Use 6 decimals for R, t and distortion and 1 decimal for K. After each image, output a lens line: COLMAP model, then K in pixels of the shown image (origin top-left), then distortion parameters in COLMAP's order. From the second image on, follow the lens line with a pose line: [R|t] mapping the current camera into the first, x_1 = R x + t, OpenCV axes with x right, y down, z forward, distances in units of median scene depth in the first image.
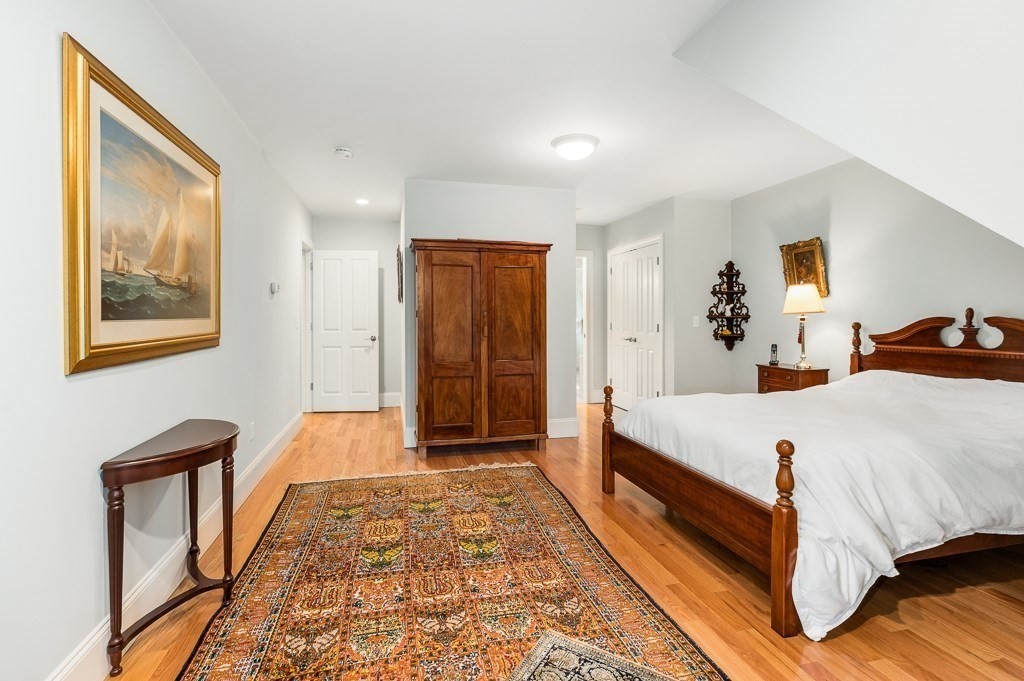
lens RADIAL K [[449.3, 0, 517.9], [0, 449.3, 341.4], [0, 0, 1]] dist [0.000928, 0.000108]
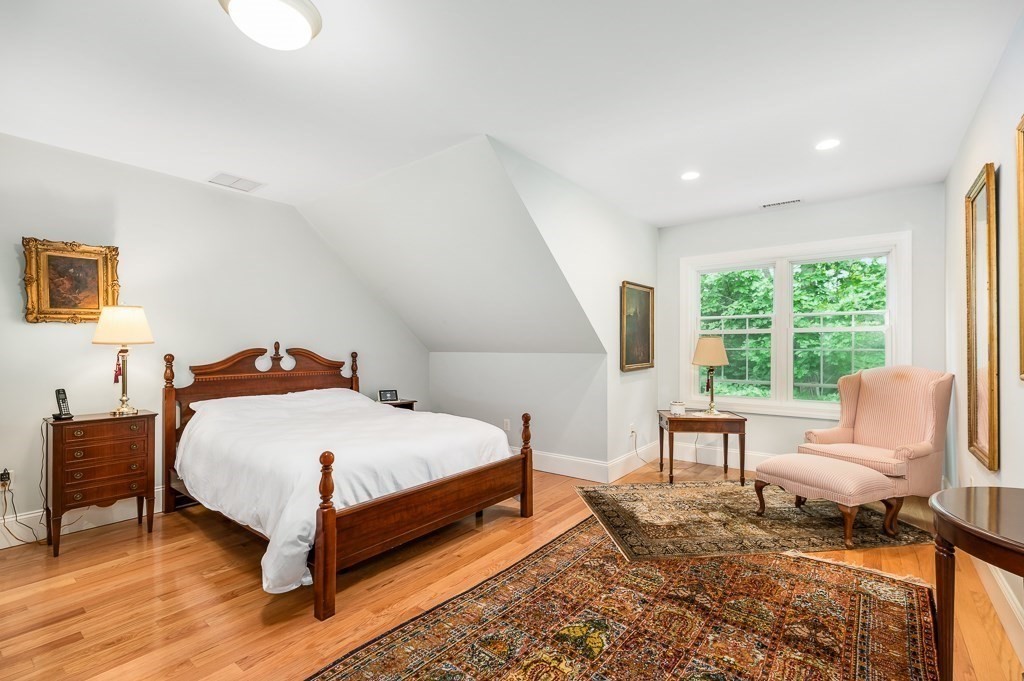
lens RADIAL K [[449.3, 0, 517.9], [0, 449.3, 341.4], [0, 0, 1]] dist [0.000928, 0.000108]
pose [[-0.585503, 0.020366, 0.810414, -0.524593], [0.049580, 0.998713, 0.010723, -0.054147], [-0.809152, 0.046459, -0.585759, 1.216516]]
